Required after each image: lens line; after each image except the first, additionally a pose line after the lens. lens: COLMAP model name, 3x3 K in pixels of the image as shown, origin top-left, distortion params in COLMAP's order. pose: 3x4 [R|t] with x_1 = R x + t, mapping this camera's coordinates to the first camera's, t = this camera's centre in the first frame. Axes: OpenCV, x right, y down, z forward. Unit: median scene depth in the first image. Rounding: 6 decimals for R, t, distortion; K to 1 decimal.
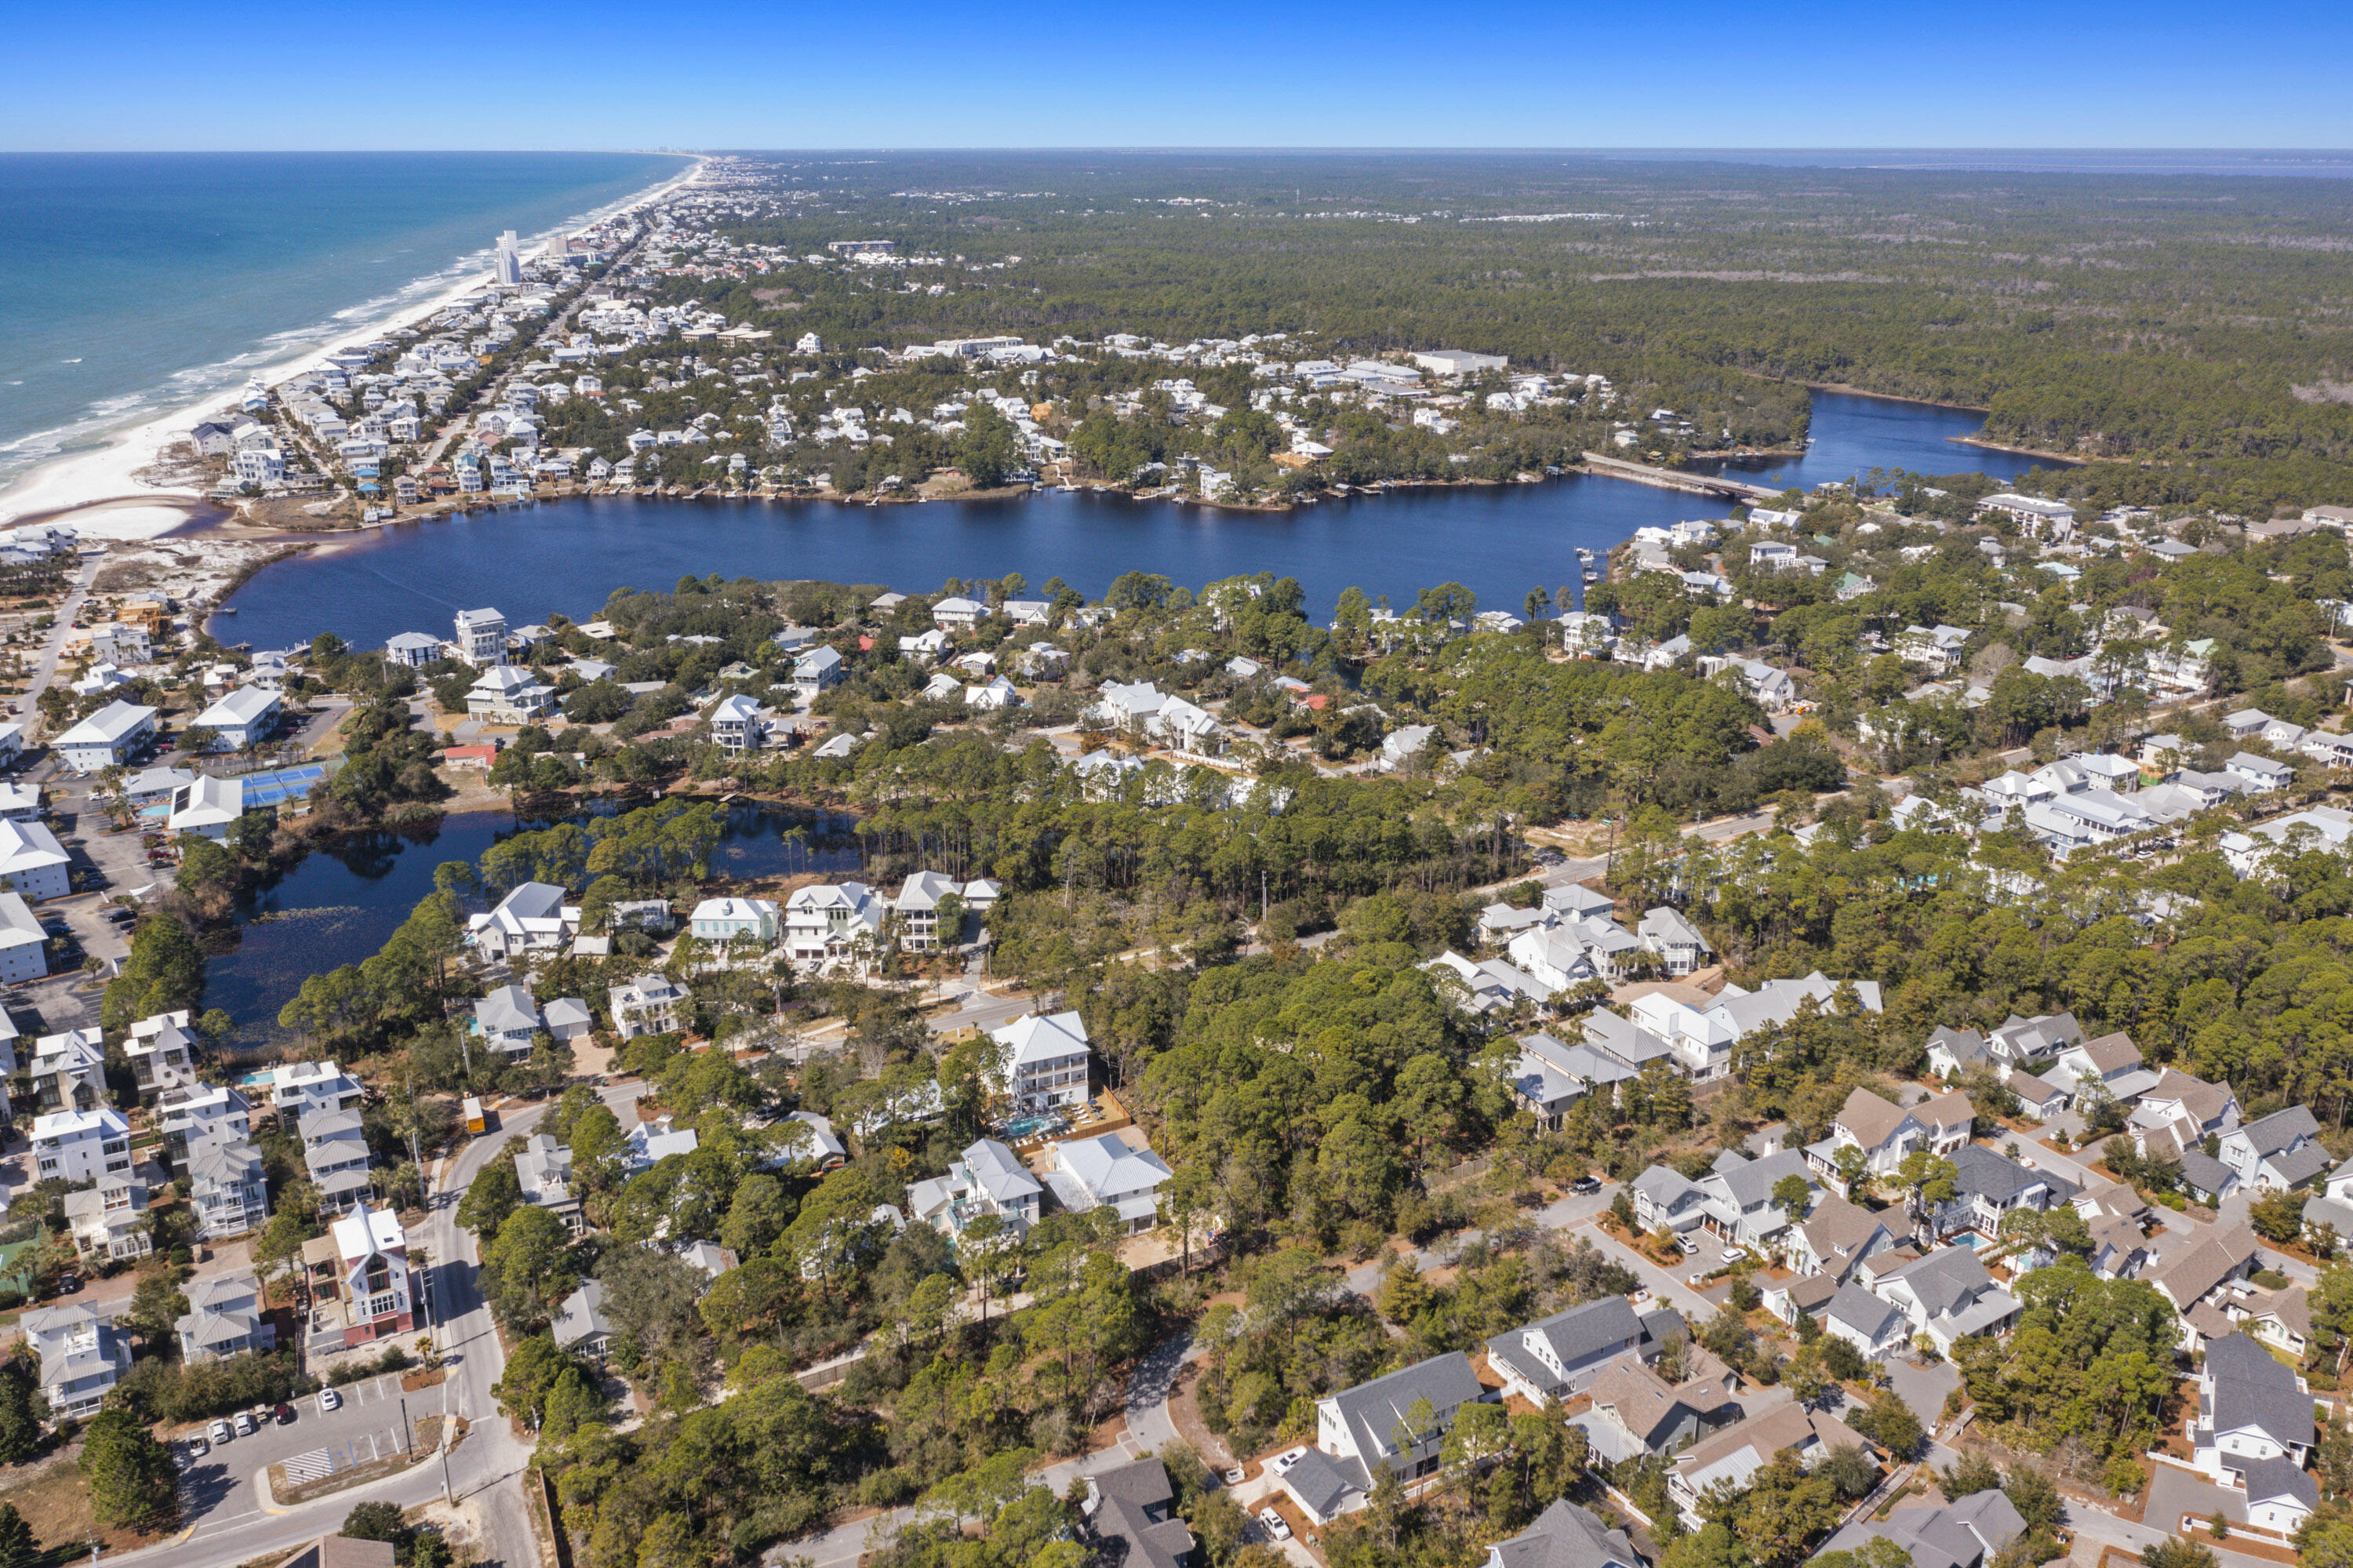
lens RADIAL K [[1877.3, 0, 1188.7], [0, 1877.3, 750.8], [0, 0, 1]] dist [-0.028771, 0.040491]
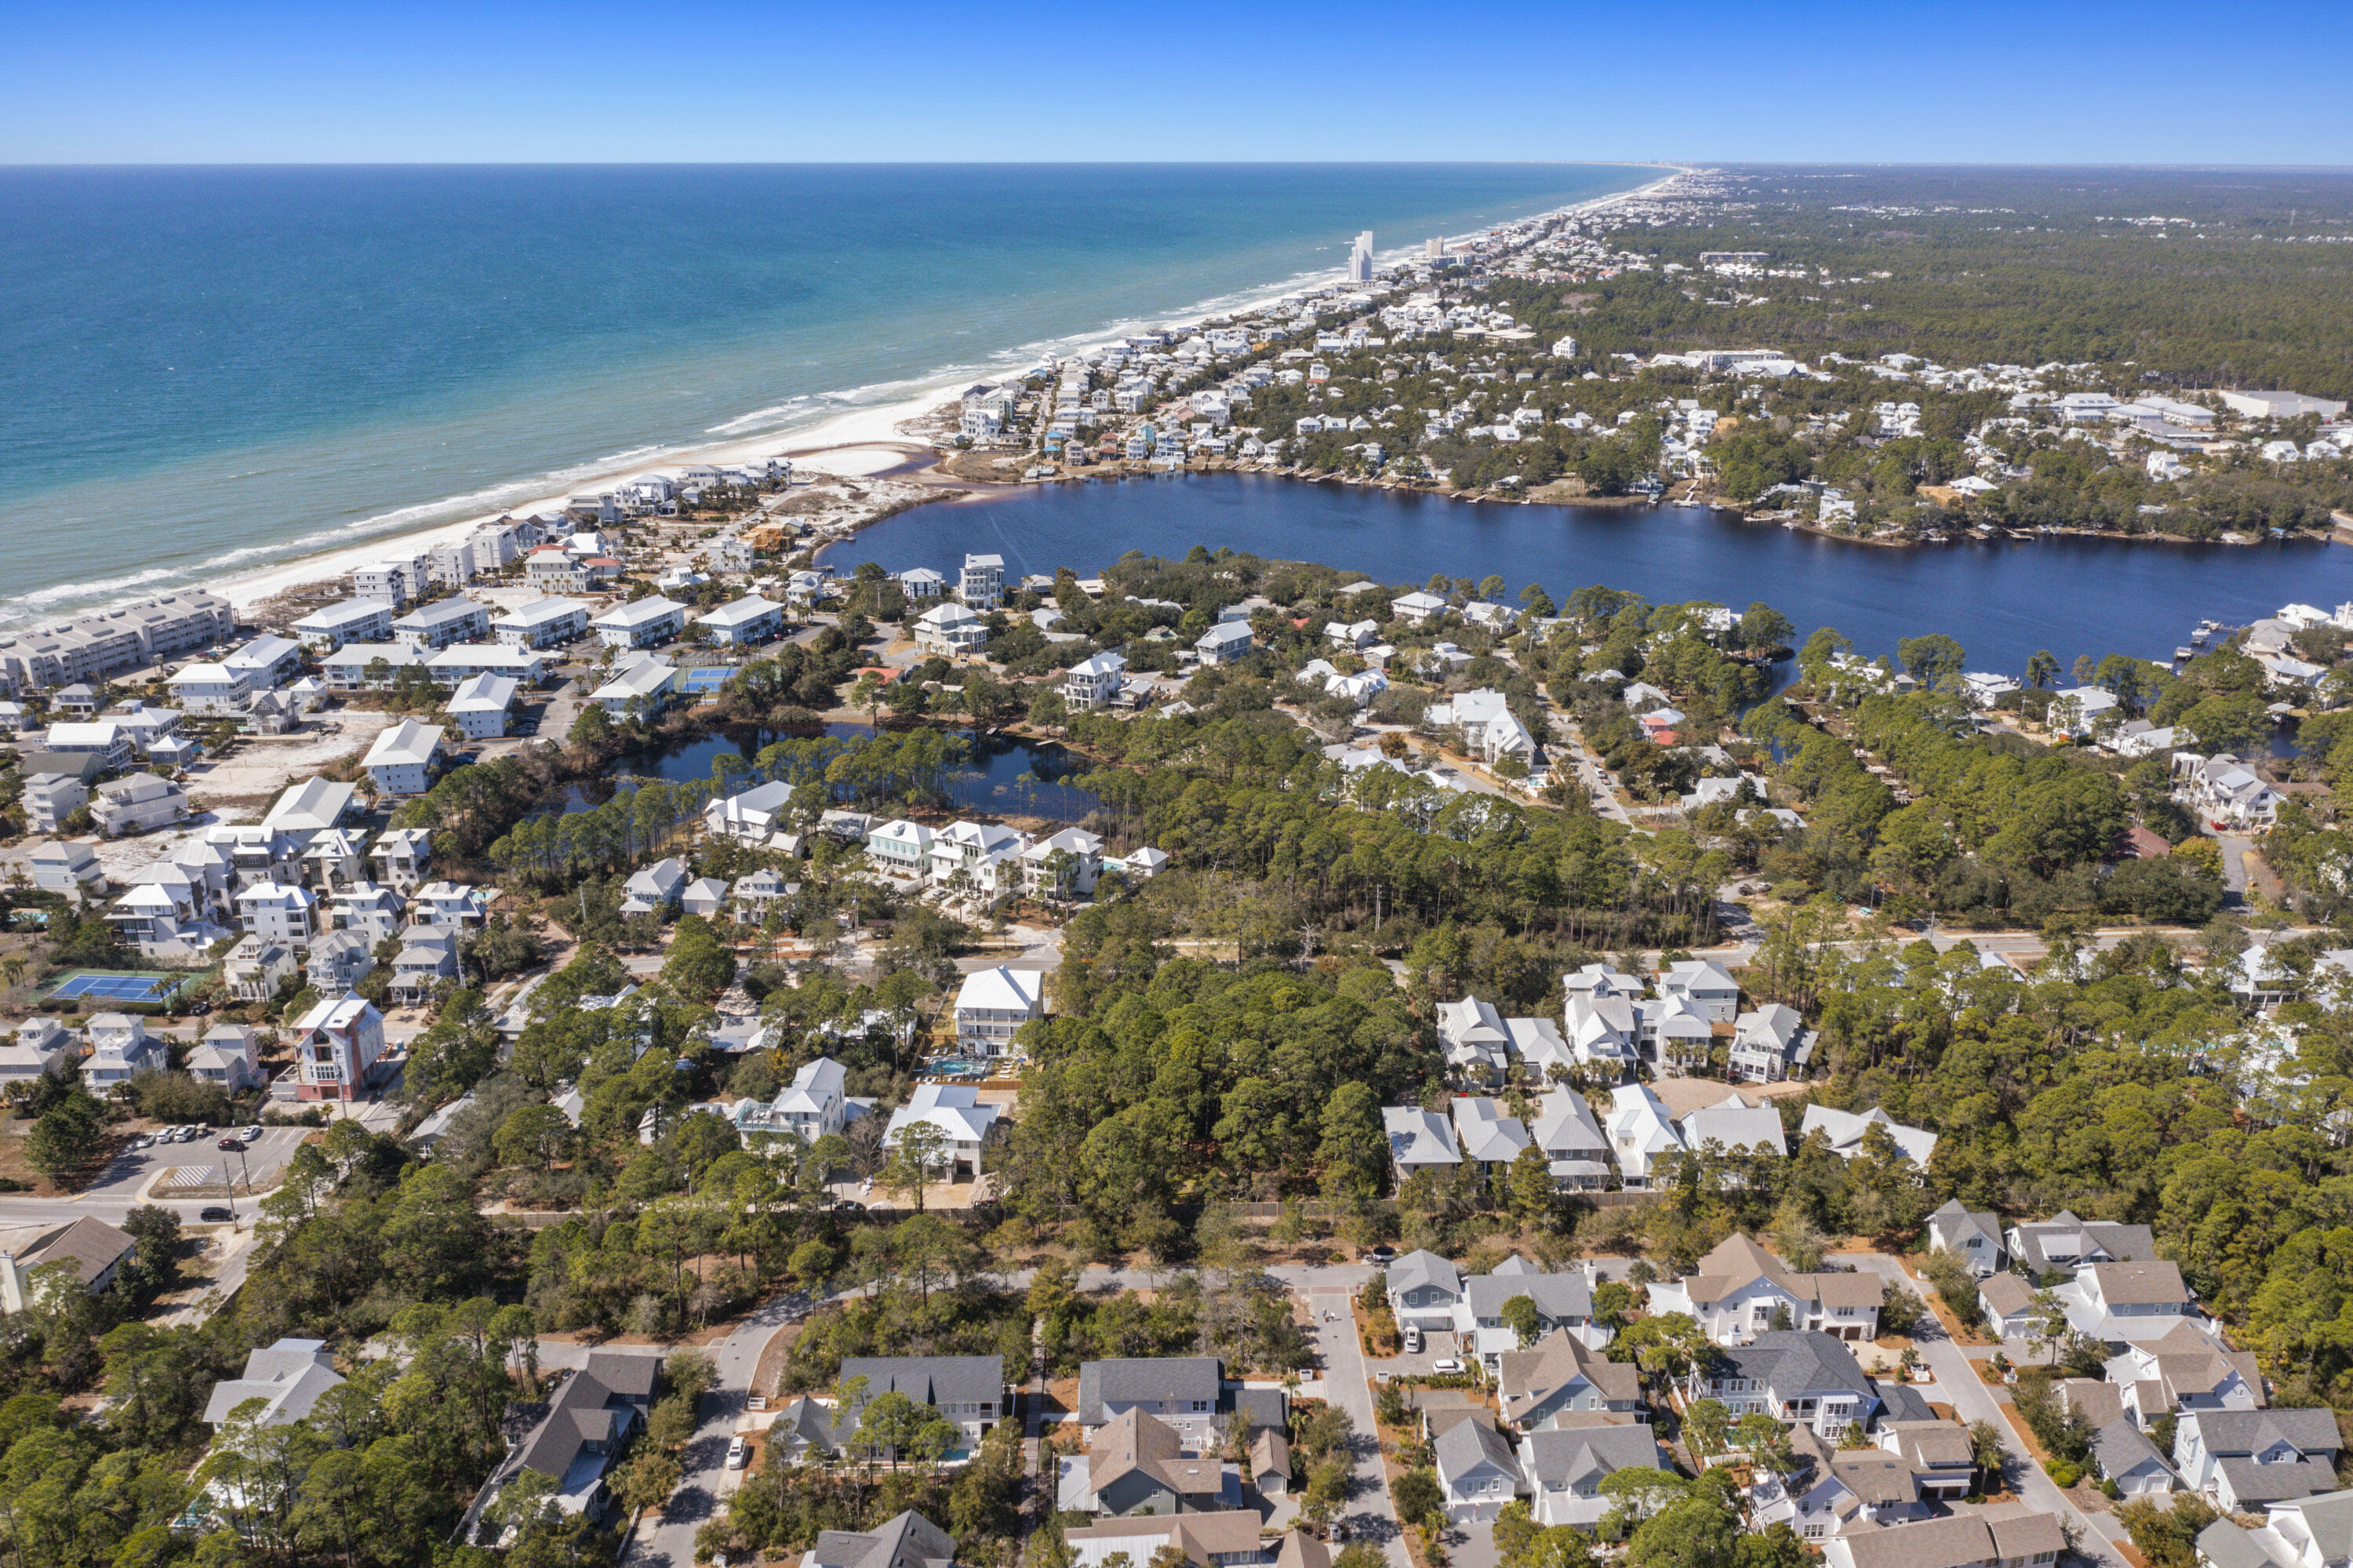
lens RADIAL K [[1877.3, 0, 1188.7], [0, 1877.3, 750.8], [0, 0, 1]] dist [-0.028771, 0.040491]
pose [[0.884442, 0.143155, -0.444150, 0.160638], [-0.145617, 0.988923, 0.028773, -0.007073], [0.443349, 0.039228, 0.895490, 0.044912]]
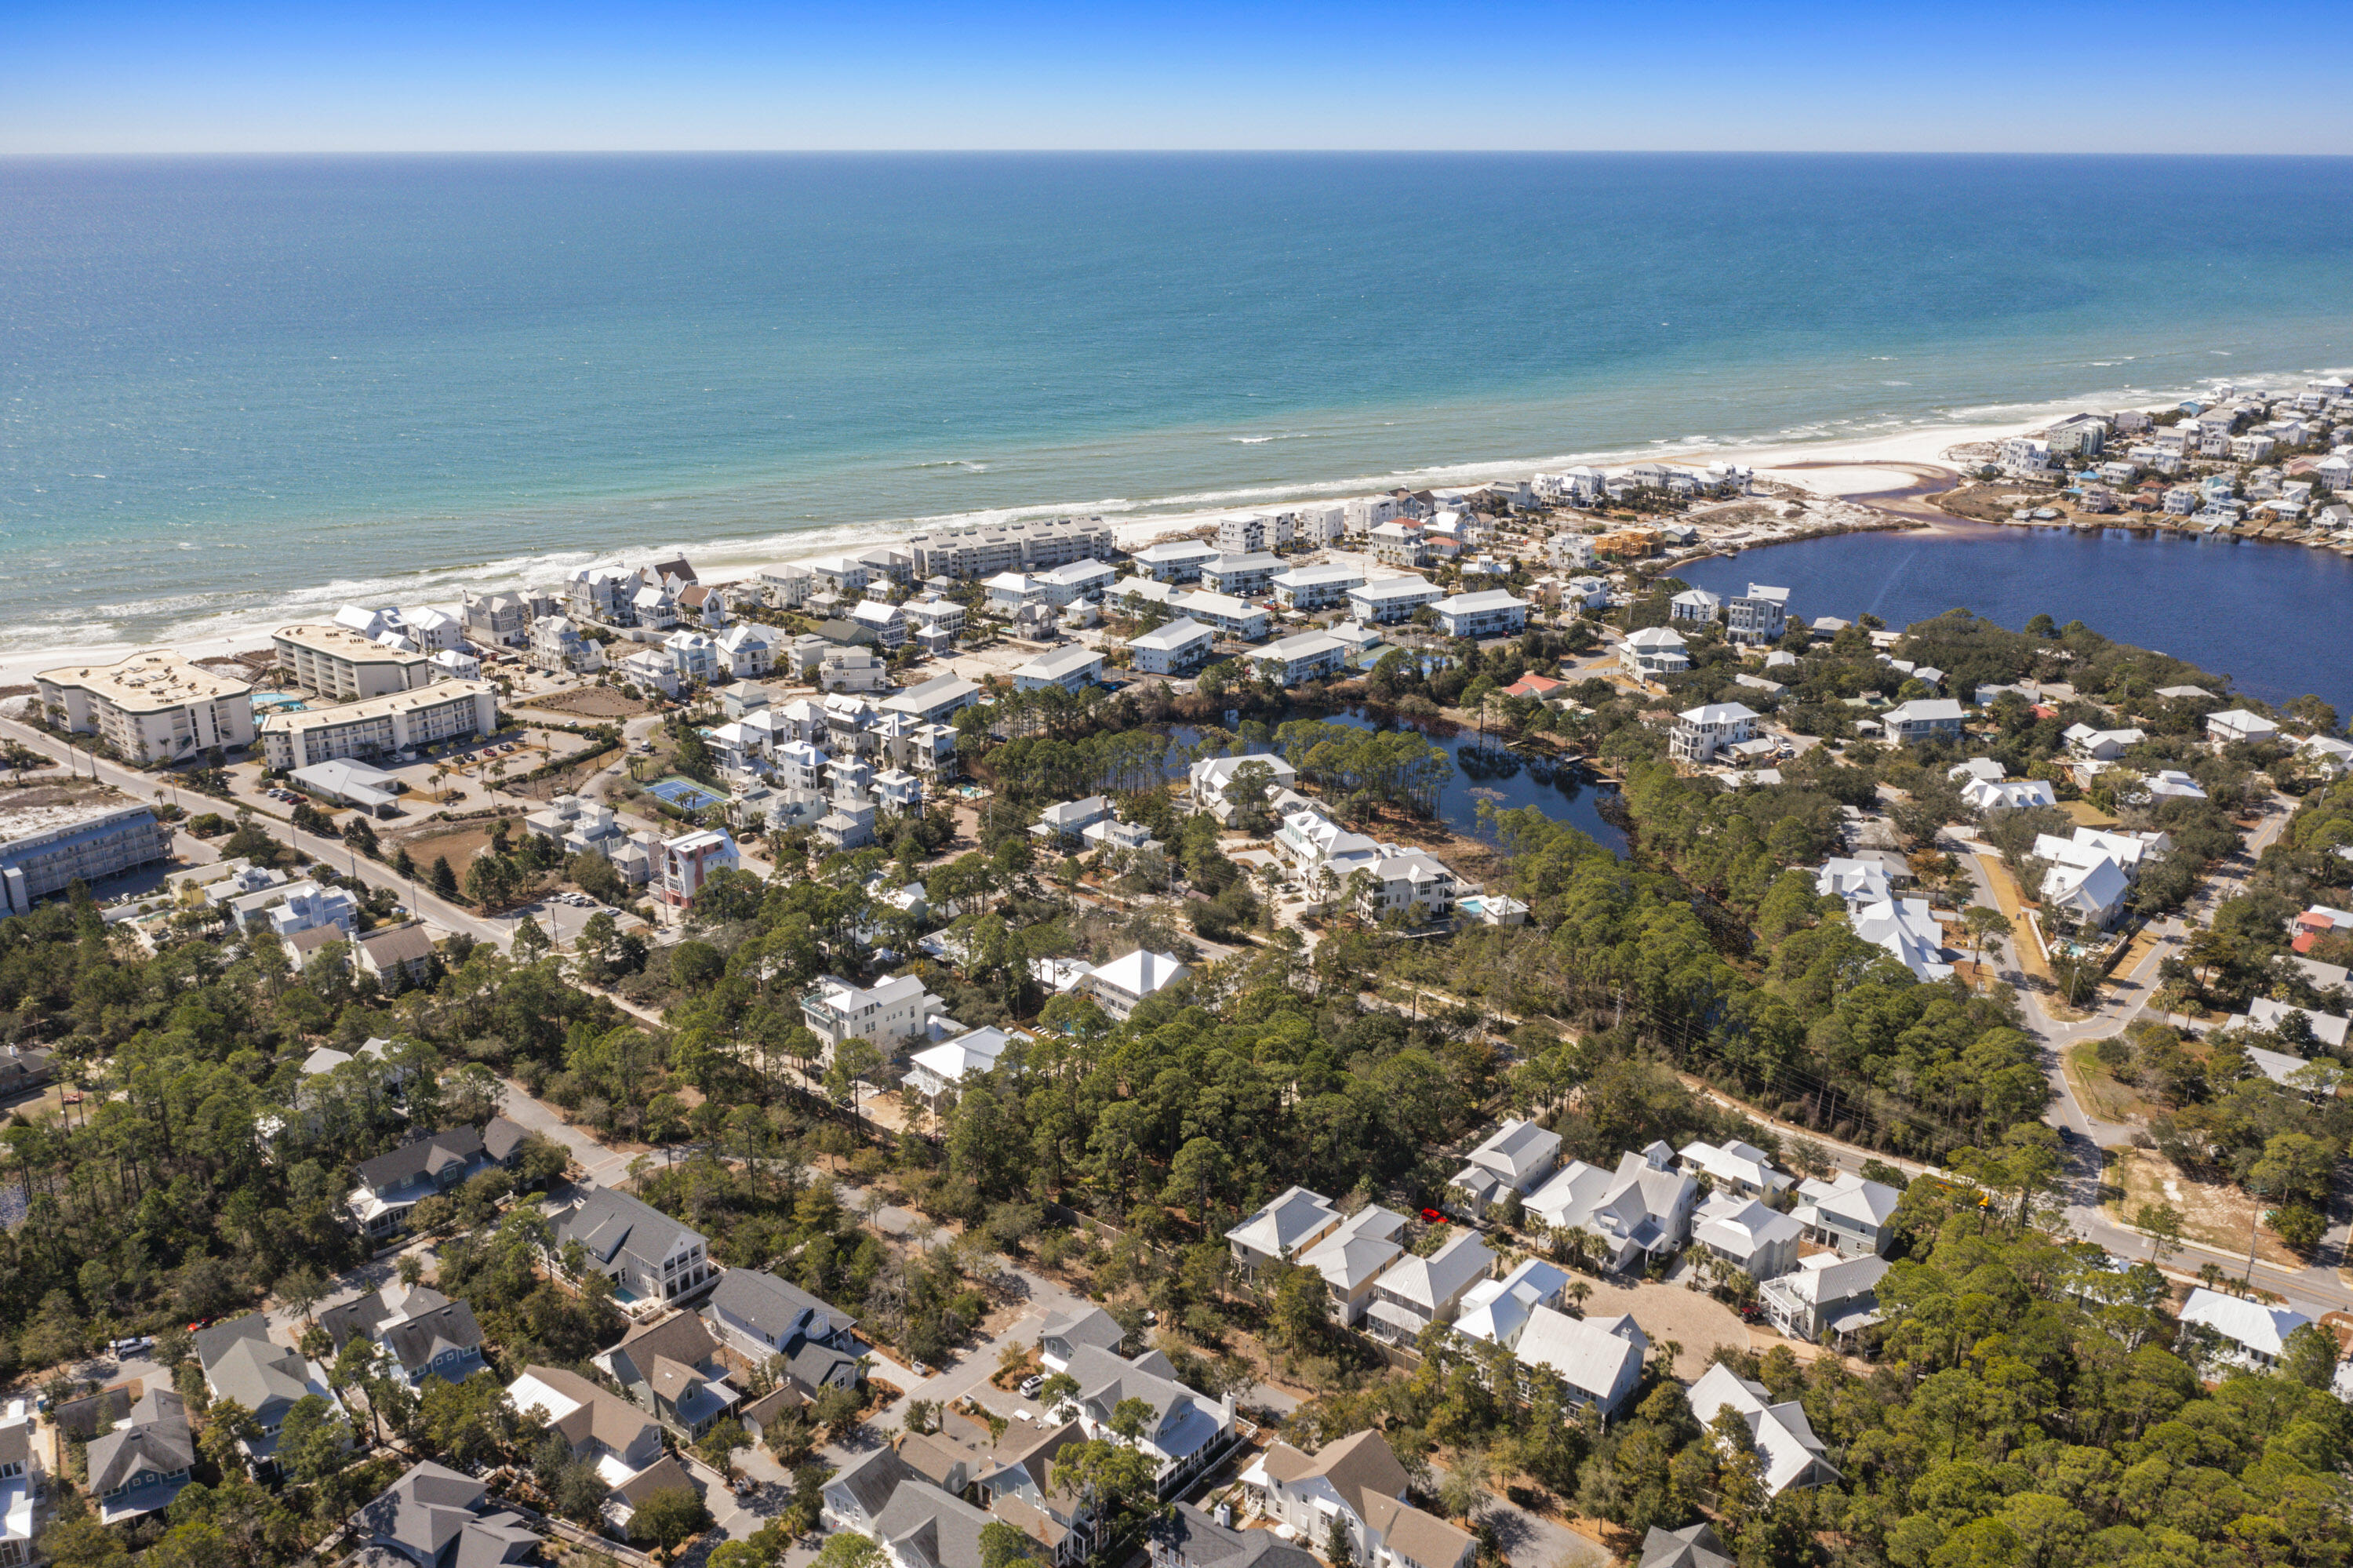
lens RADIAL K [[1877.3, 0, 1188.7], [0, 1877.3, 750.8], [0, 0, 1]] dist [-0.028771, 0.040491]
pose [[0.376942, 0.286965, -0.880662, 0.297054], [-0.288287, 0.939918, 0.182880, -0.059147], [0.880230, 0.184948, 0.437023, 0.192491]]
